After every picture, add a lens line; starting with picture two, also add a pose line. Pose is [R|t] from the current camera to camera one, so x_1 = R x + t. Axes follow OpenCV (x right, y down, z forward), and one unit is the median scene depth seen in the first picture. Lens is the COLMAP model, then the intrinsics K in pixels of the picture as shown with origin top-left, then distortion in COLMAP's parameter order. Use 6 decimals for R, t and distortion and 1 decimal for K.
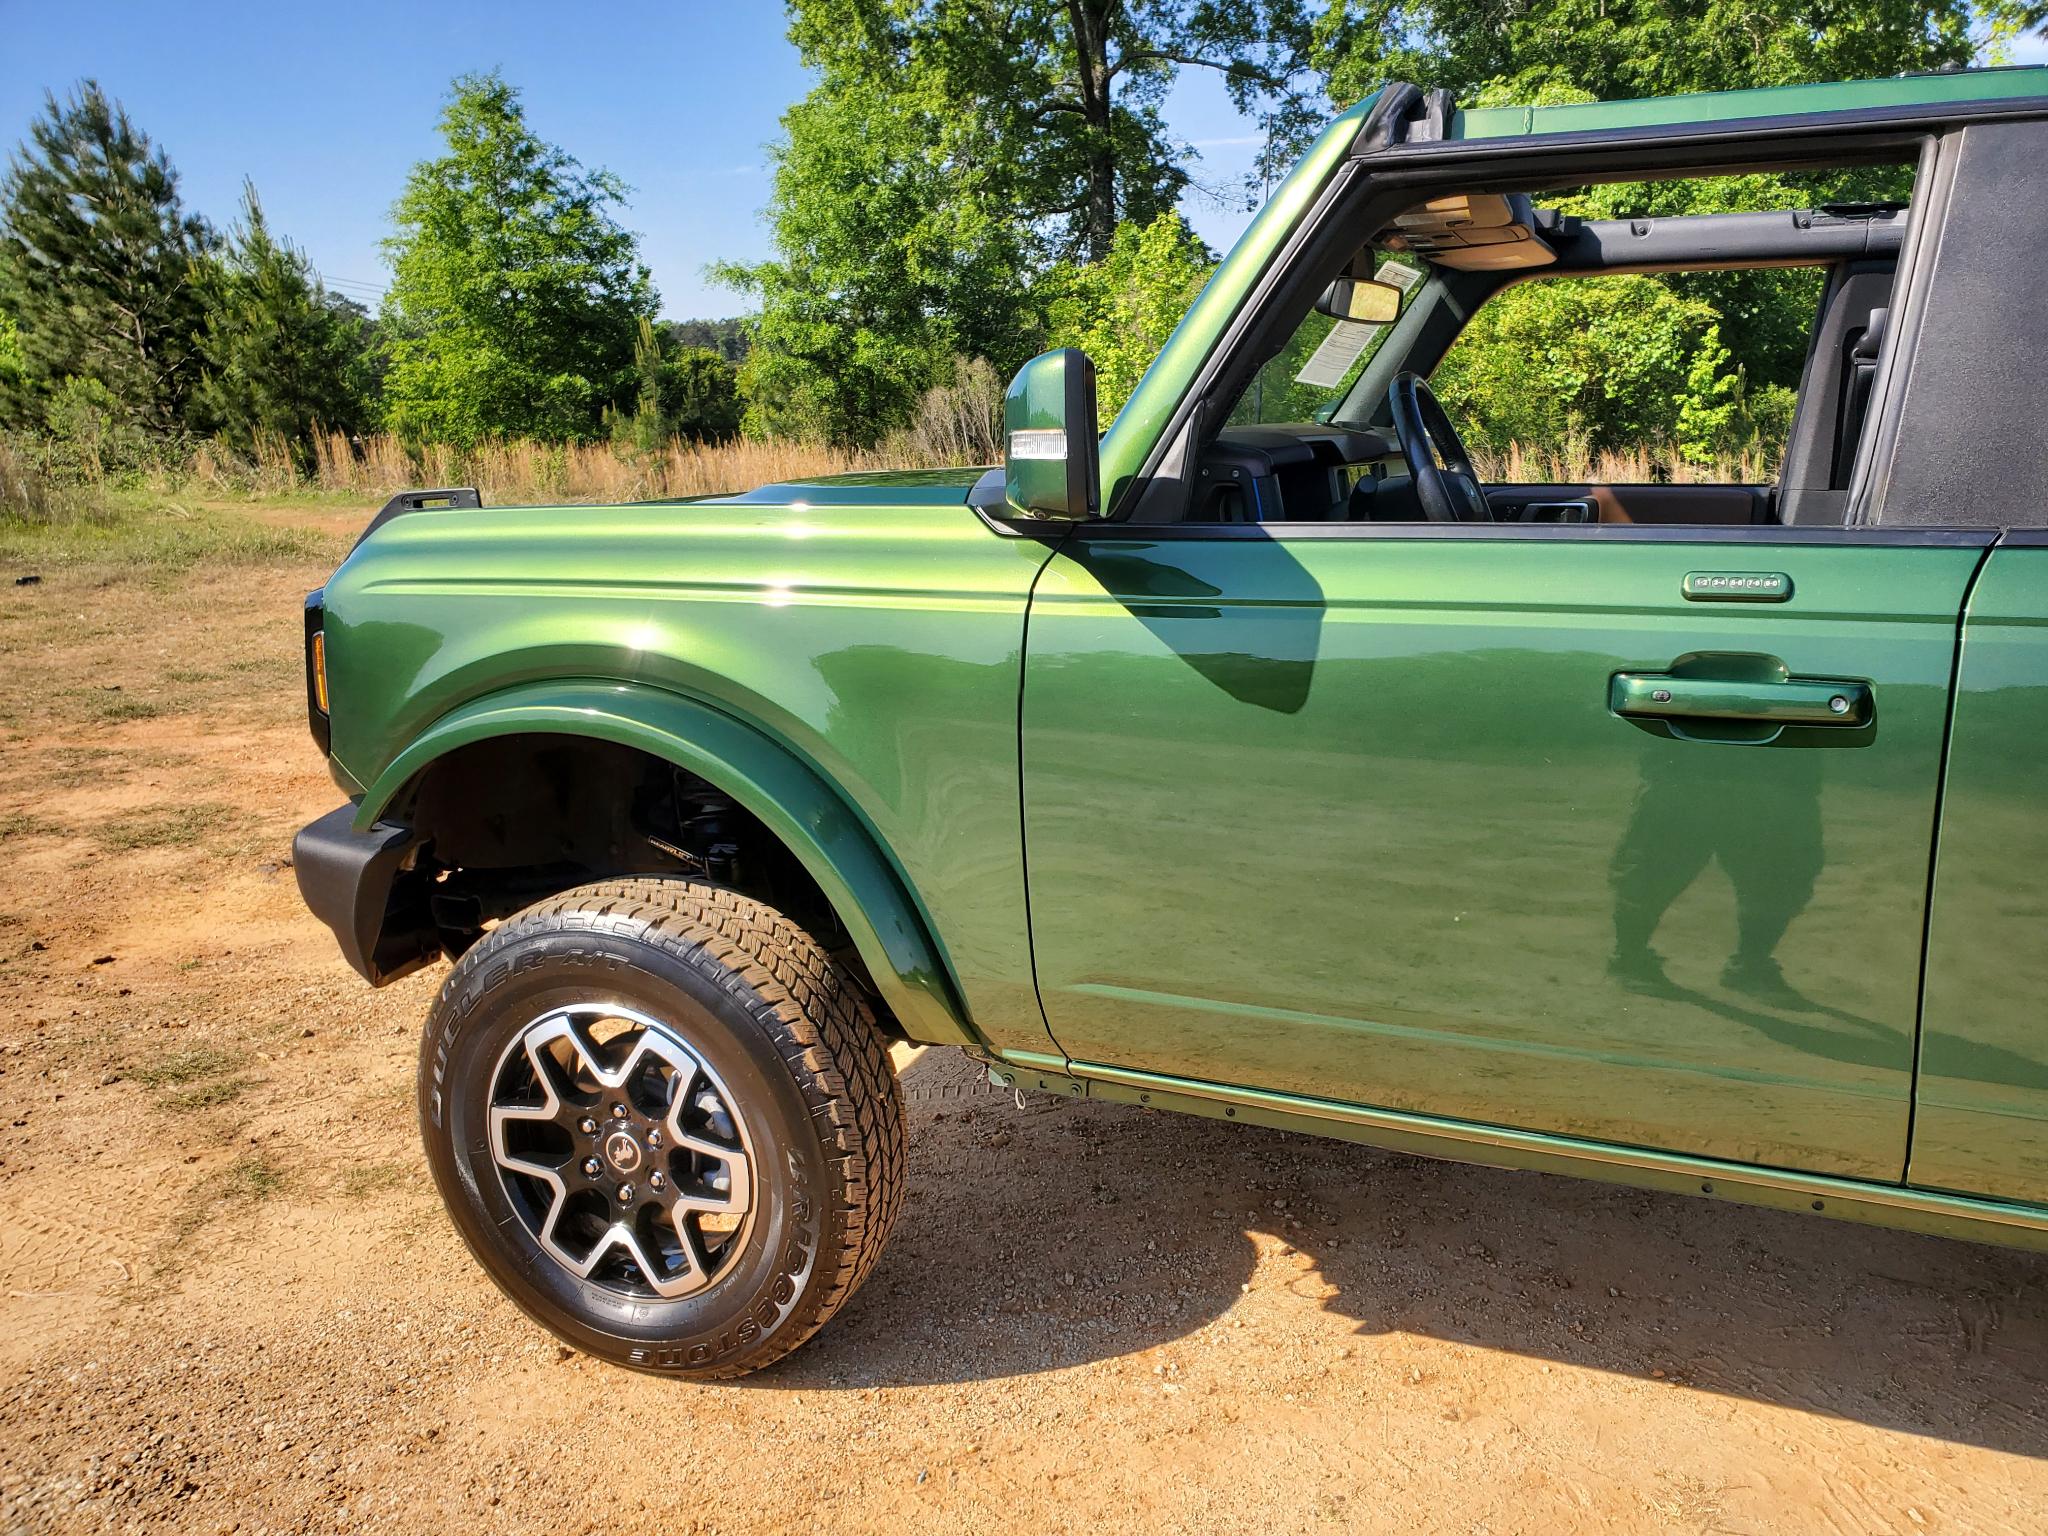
lens RADIAL K [[1604.8, 0, 1043.2], [0, 1604.8, 797.1], [0, 0, 1]] dist [0.016666, -0.008474]
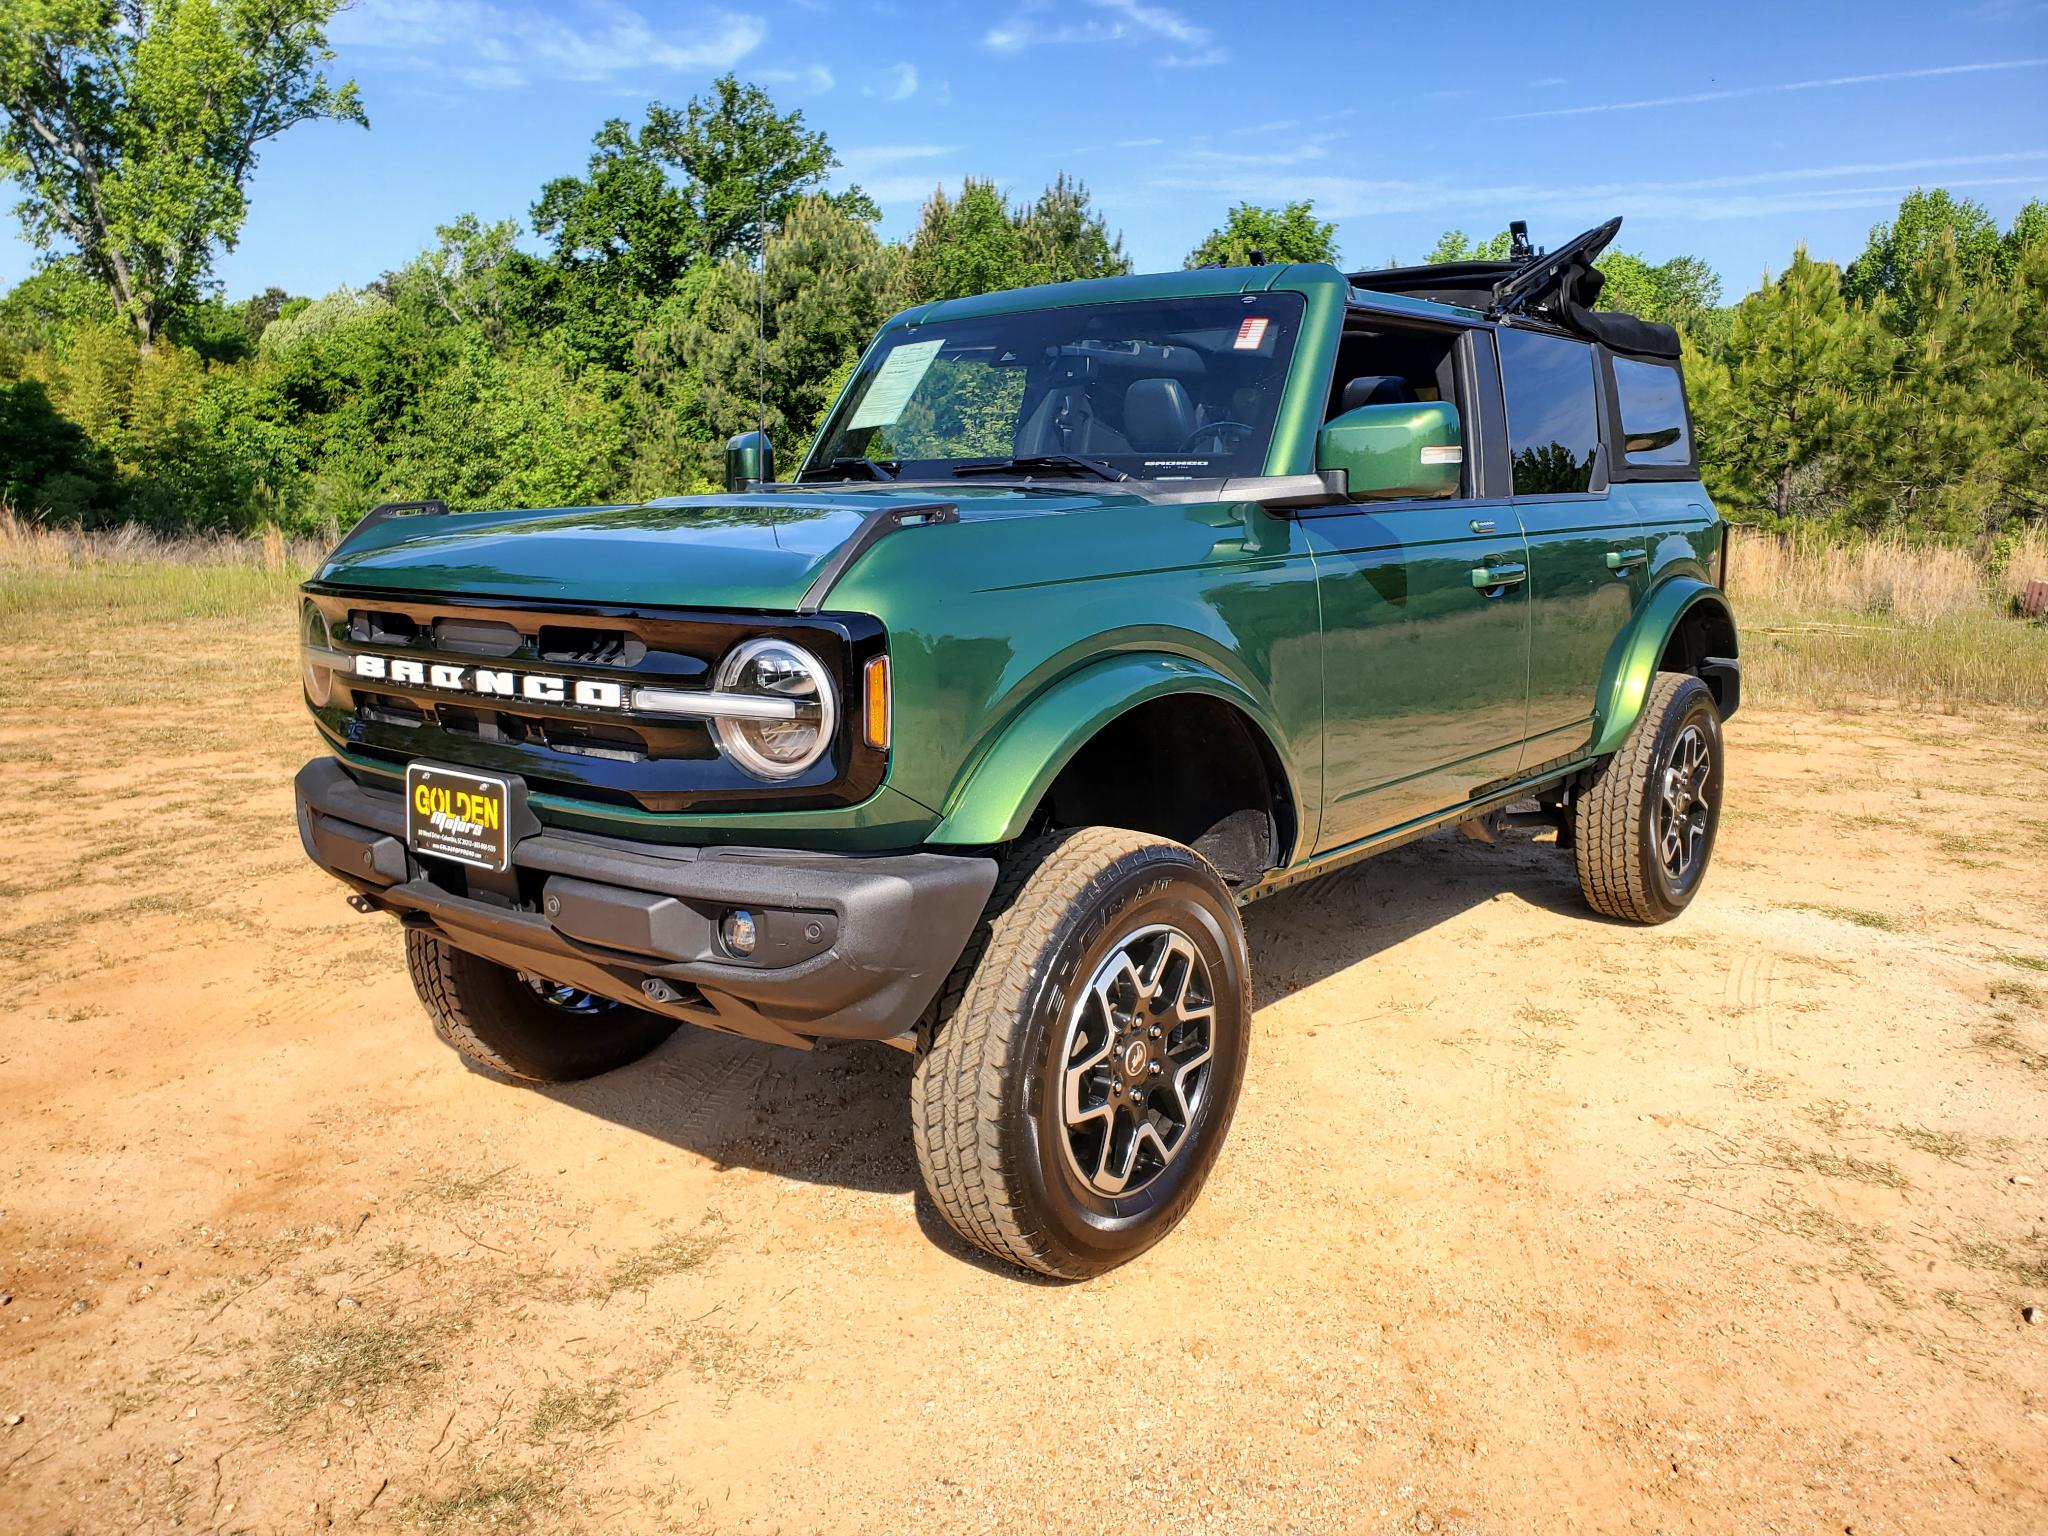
lens RADIAL K [[1656.9, 0, 1026.8], [0, 1656.9, 703.3], [0, 0, 1]] dist [0.001748, 0.035833]
pose [[0.290961, -0.121932, 0.948933, -1.027516], [0.220812, 0.973626, 0.057400, -0.085469], [-0.930905, 0.192835, 0.310211, 0.484527]]
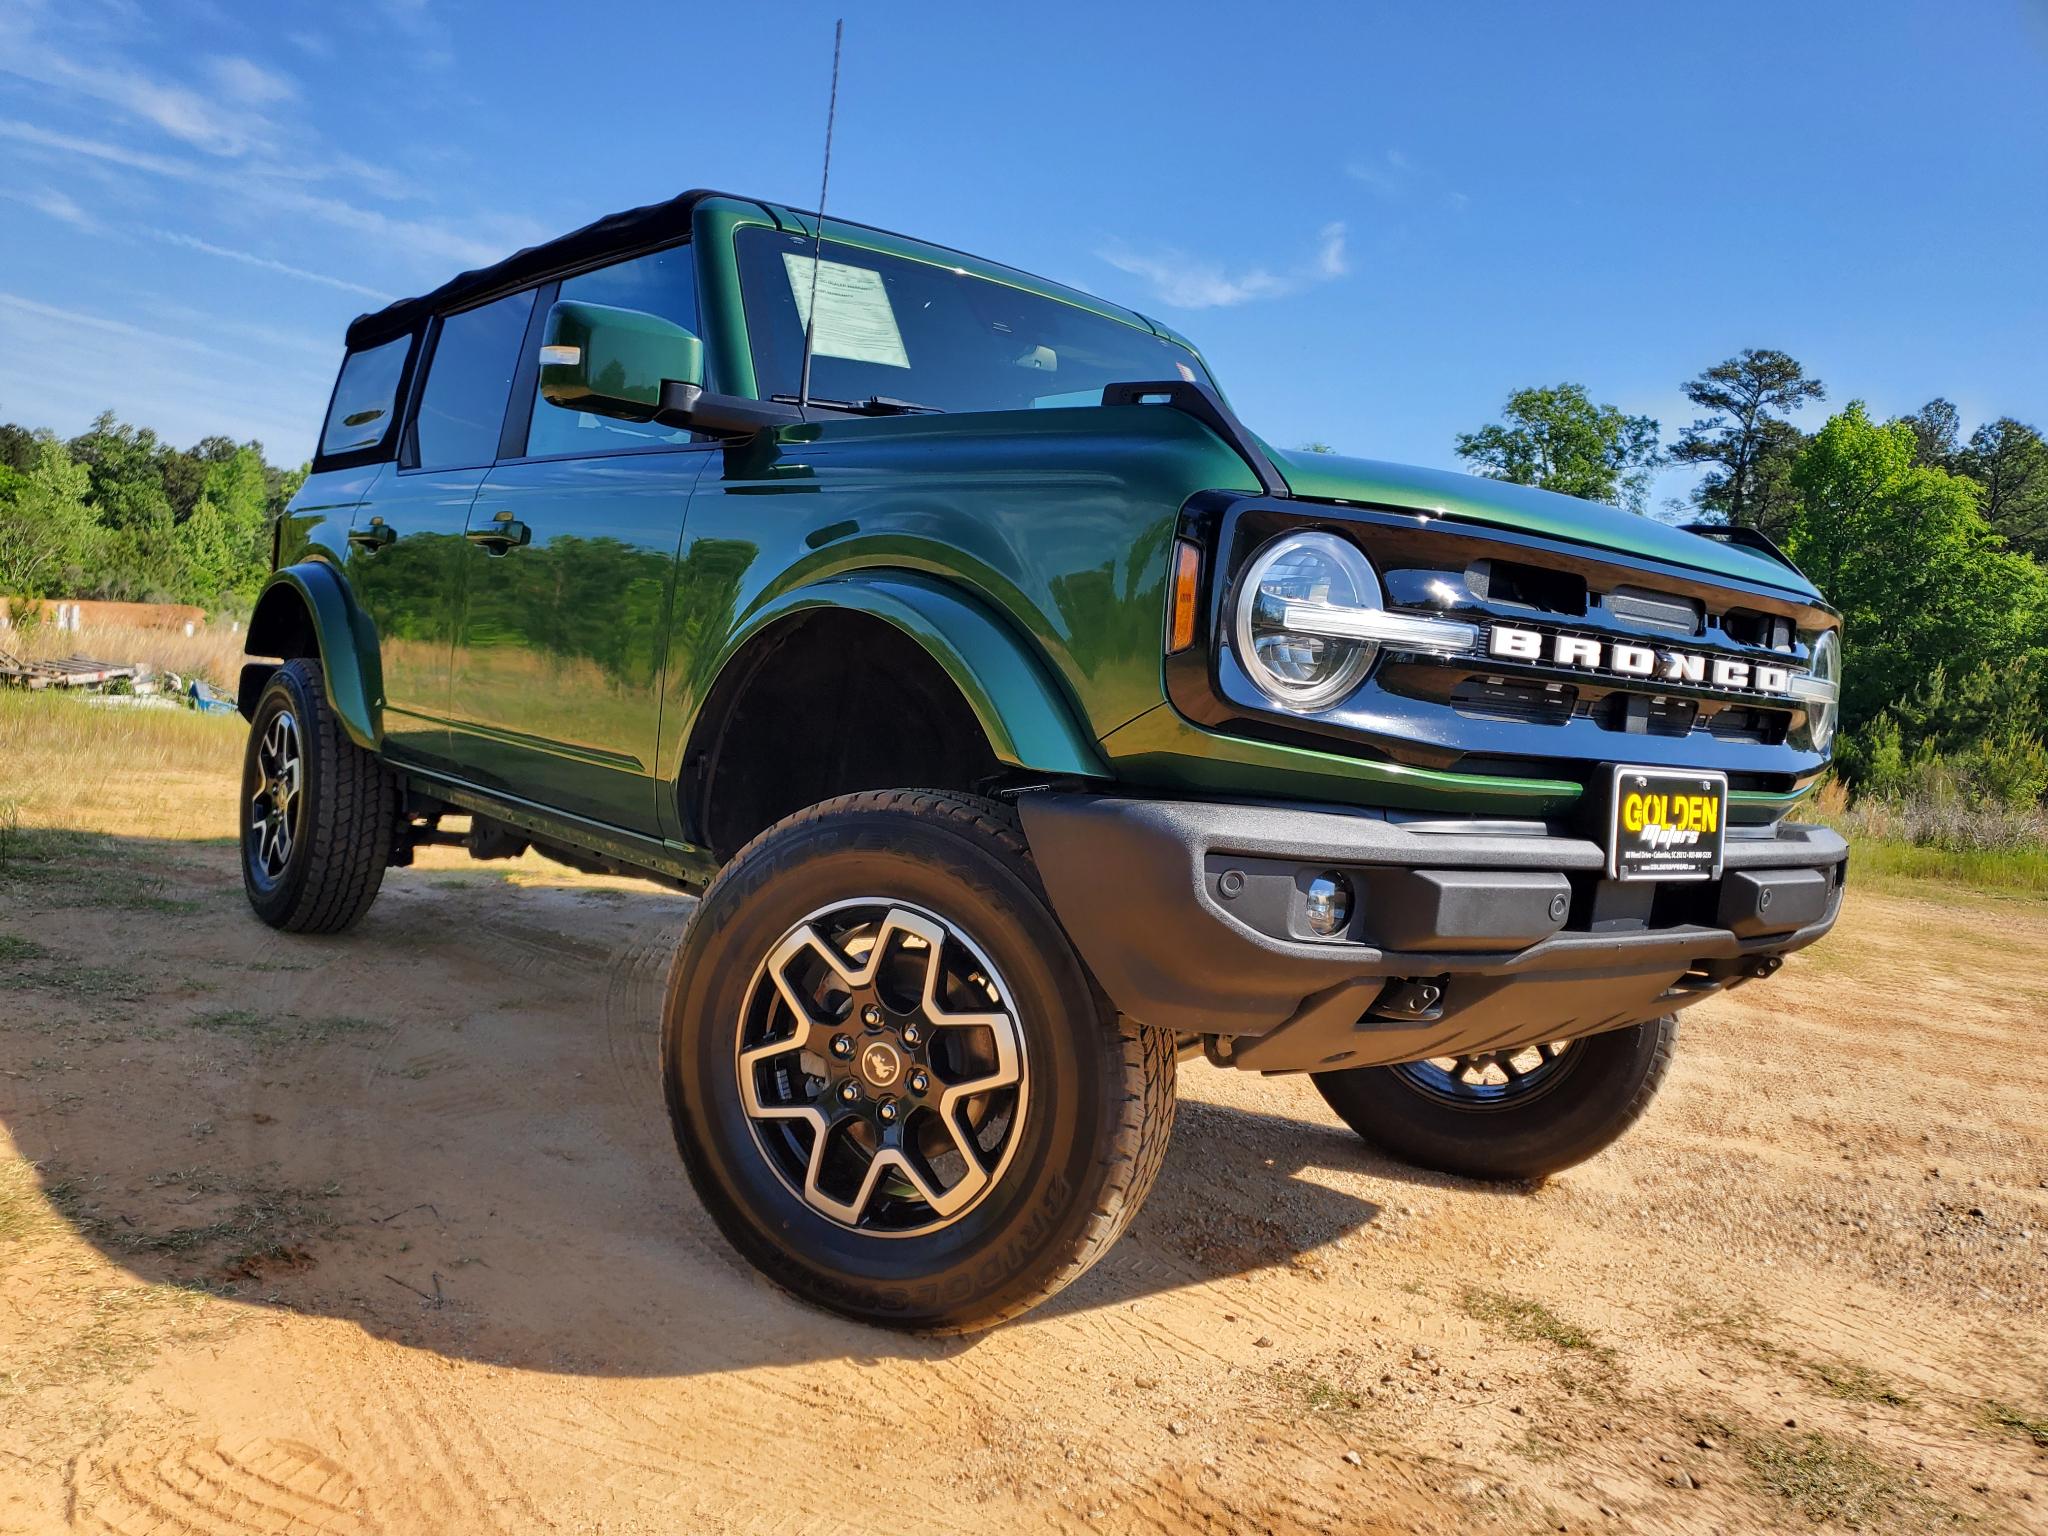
lens RADIAL K [[1613.8, 0, 1024.0], [0, 1613.8, 768.0], [0, 0, 1]] dist [-0.007404, 0.044009]
pose [[-0.871731, -0.102735, 0.479093, -0.391452], [0.020192, 0.969410, 0.244617, -0.239821], [-0.489568, 0.222914, -0.842990, 1.746200]]
